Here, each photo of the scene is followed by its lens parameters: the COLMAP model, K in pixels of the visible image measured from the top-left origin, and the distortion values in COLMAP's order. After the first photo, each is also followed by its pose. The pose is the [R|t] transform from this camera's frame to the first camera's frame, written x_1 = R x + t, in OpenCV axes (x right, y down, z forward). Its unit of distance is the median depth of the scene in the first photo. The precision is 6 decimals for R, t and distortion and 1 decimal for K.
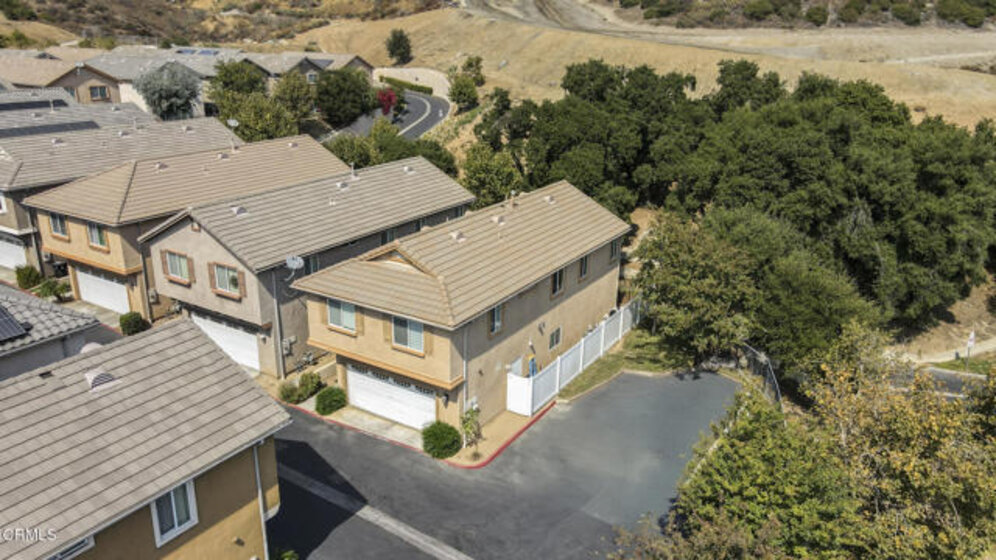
lens RADIAL K [[730.8, 0, 498.0], [0, 730.8, 280.0], [0, 0, 1]] dist [-0.071258, -0.000121]
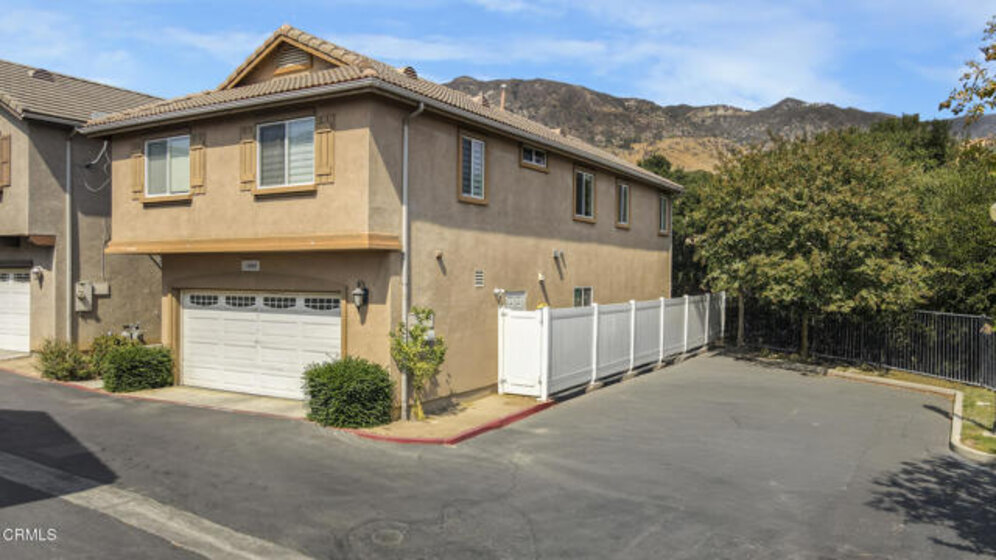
lens RADIAL K [[736.2, 0, 498.0], [0, 736.2, 280.0], [0, 0, 1]] dist [-0.001734, 0.000000]
pose [[0.999841, -0.014815, 0.009881, 0.008707], [0.017211, 0.946412, -0.322503, 0.295297], [-0.004574, 0.322621, 0.946517, 0.548082]]
